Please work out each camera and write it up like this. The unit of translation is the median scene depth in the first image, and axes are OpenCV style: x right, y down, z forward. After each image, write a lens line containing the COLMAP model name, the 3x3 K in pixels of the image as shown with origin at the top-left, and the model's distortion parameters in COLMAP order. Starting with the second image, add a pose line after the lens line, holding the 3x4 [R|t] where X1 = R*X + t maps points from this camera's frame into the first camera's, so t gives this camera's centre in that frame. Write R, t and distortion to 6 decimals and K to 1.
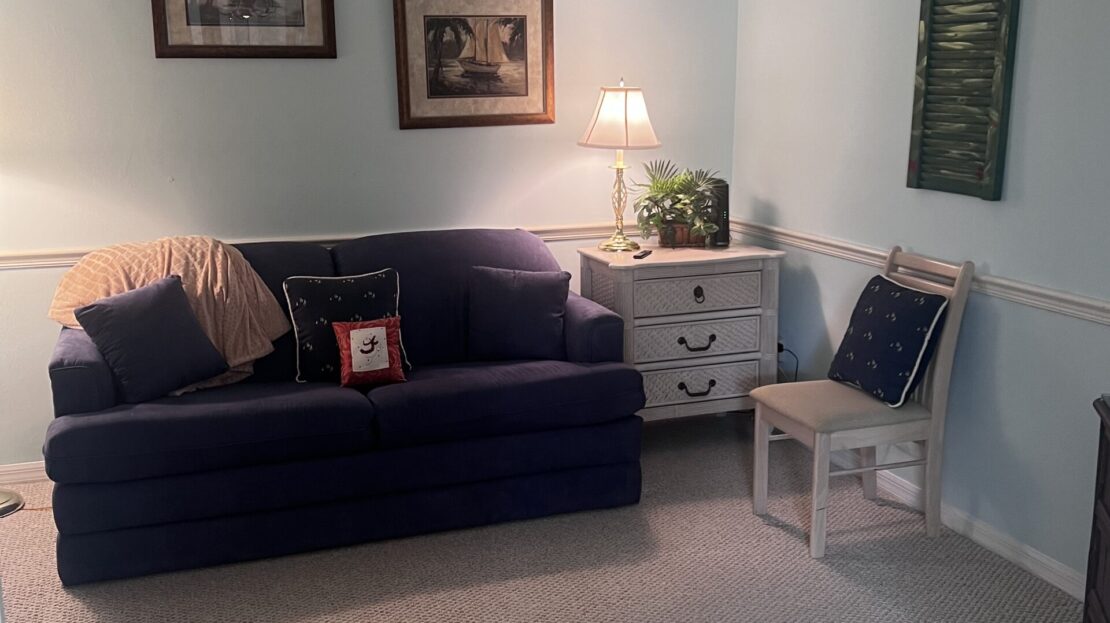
lens RADIAL K [[1082.2, 0, 555.0], [0, 1082.2, 311.5], [0, 0, 1]] dist [0.000877, -0.003593]
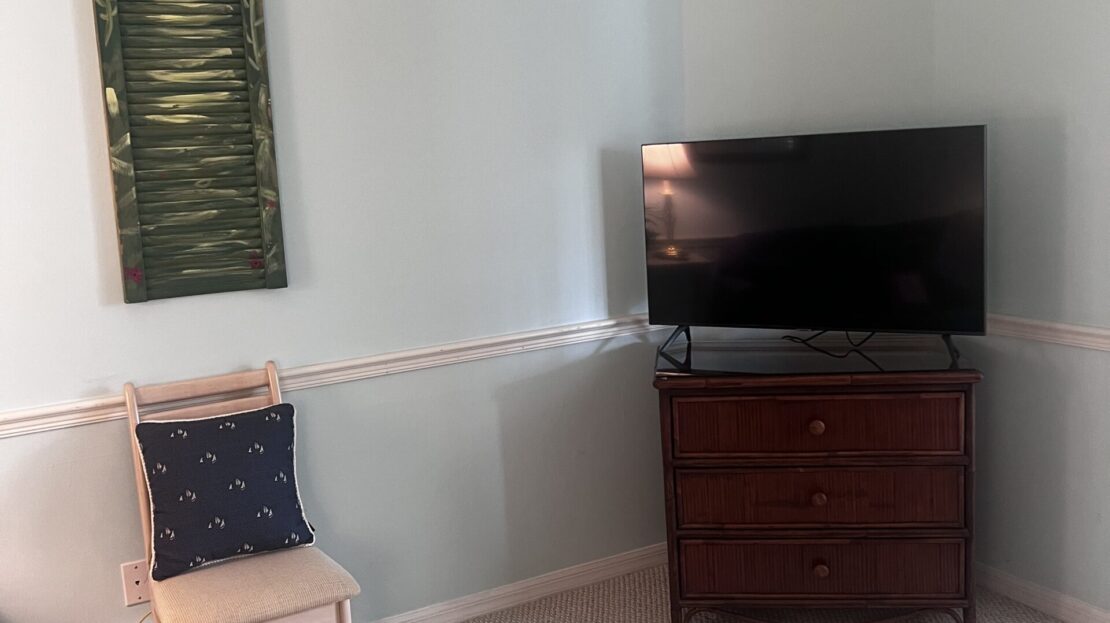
lens RADIAL K [[1082.2, 0, 555.0], [0, 1082.2, 311.5], [0, 0, 1]] dist [0.000877, -0.003593]
pose [[-0.150025, -0.149507, 0.977313, -0.496070], [0.261447, 0.947313, 0.185051, -0.184393], [-0.953487, 0.283278, -0.103032, 0.852416]]
